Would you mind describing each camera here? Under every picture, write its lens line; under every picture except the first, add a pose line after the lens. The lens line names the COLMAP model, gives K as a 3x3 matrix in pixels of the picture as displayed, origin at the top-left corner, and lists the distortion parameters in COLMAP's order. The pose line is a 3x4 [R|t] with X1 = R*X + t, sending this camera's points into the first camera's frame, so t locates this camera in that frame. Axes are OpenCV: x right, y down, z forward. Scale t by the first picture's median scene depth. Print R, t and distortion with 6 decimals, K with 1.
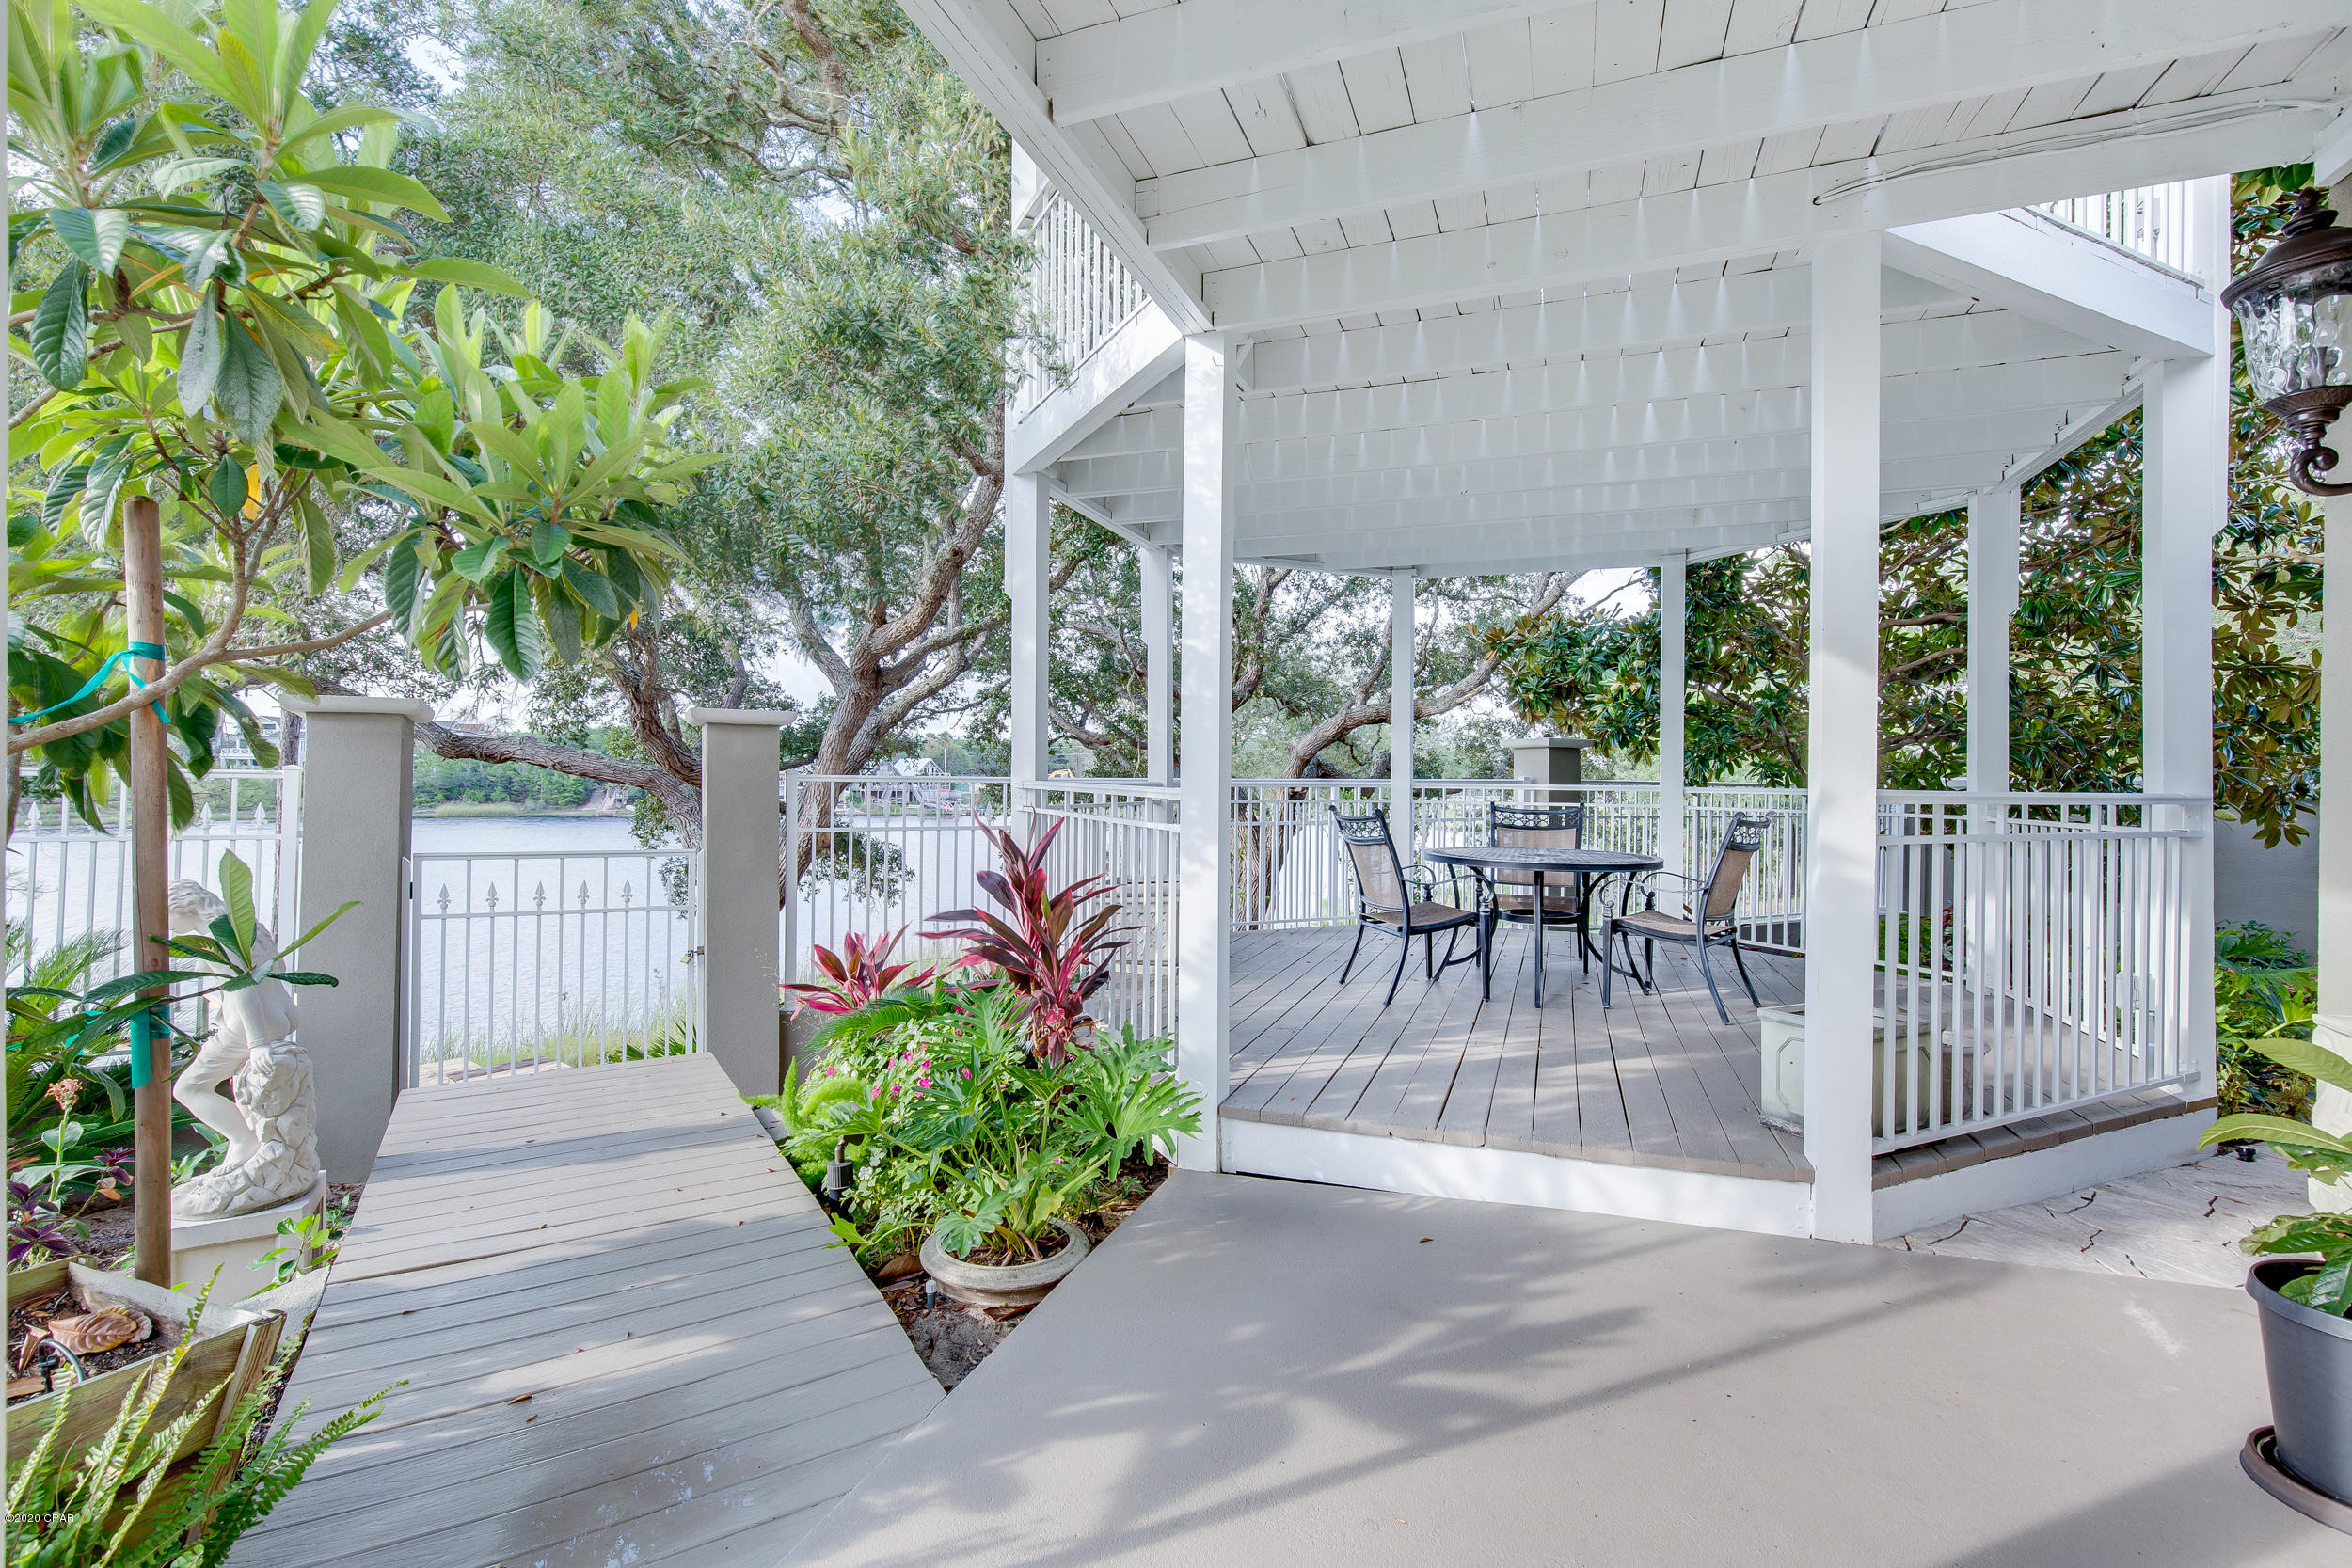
lens RADIAL K [[994.8, 0, 1176.0], [0, 994.8, 784.0], [0, 0, 1]] dist [0.000433, -0.000049]
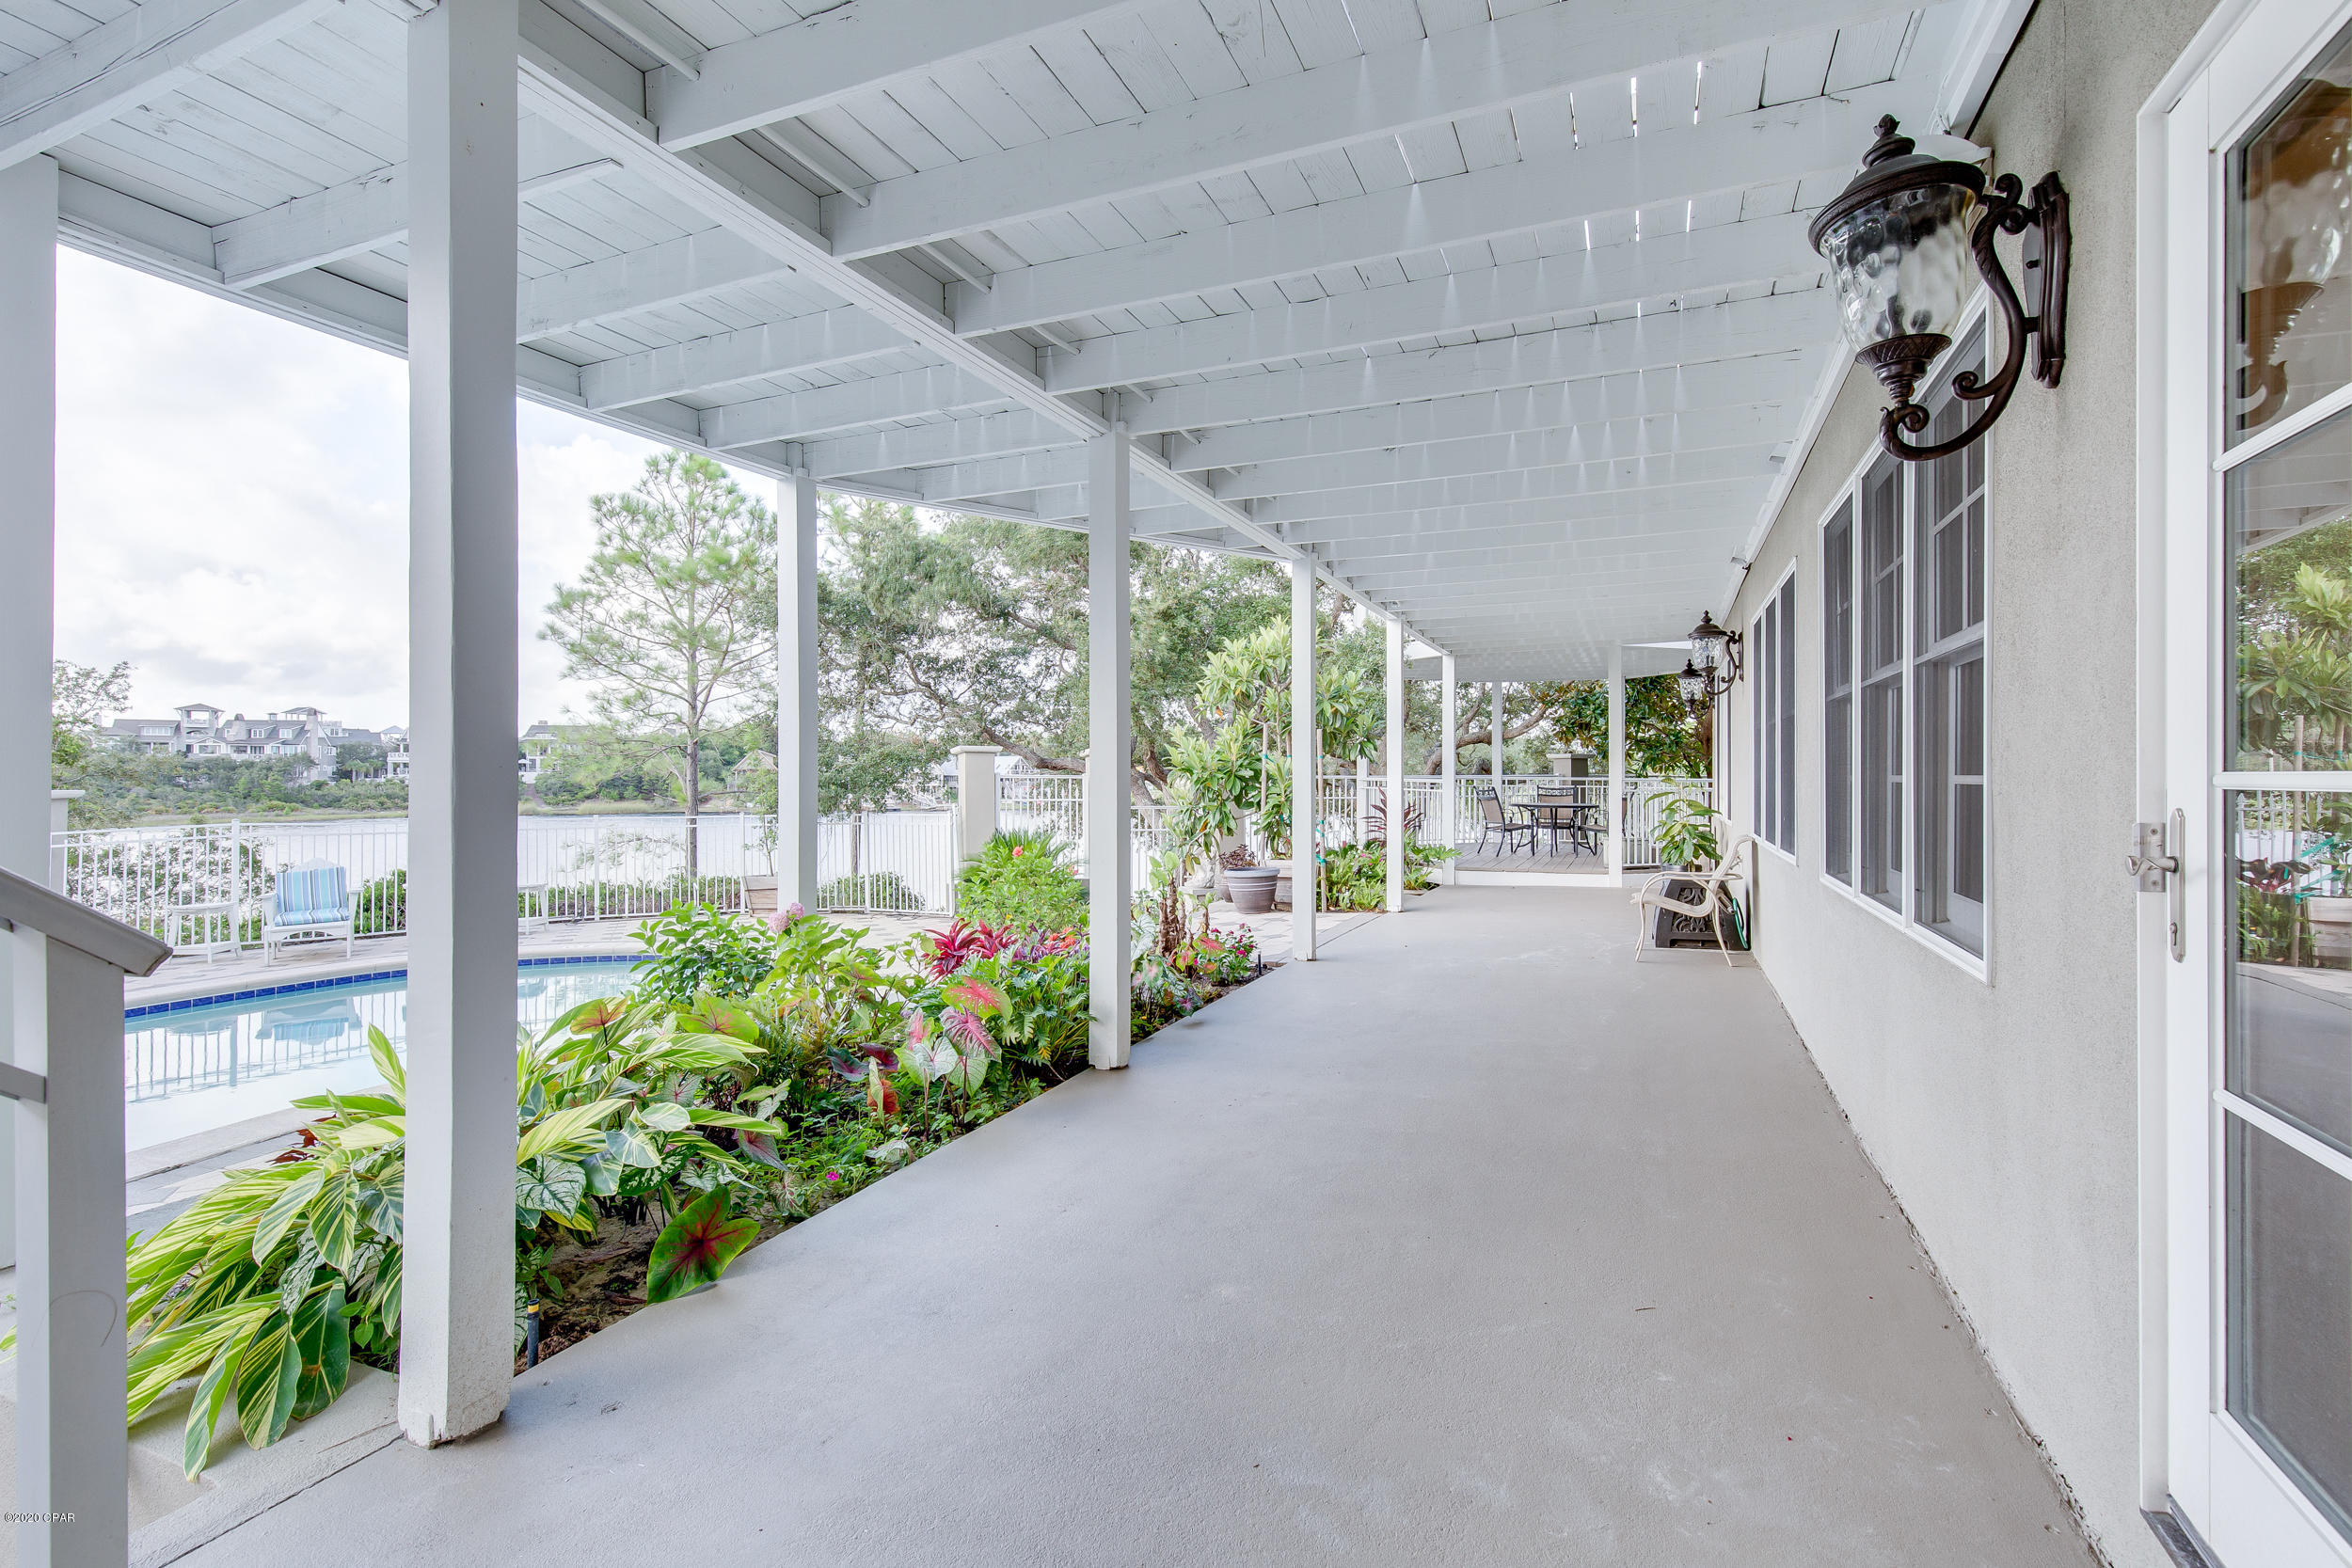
lens RADIAL K [[1030.2, 0, 1208.9], [0, 1030.2, 786.1], [0, 0, 1]] dist [-0.001529, -0.000351]
pose [[0.999468, -0.008759, -0.031413, -0.256509], [0.009017, 0.999927, 0.008091, -0.003572], [0.031340, -0.008370, 0.999474, -0.976088]]
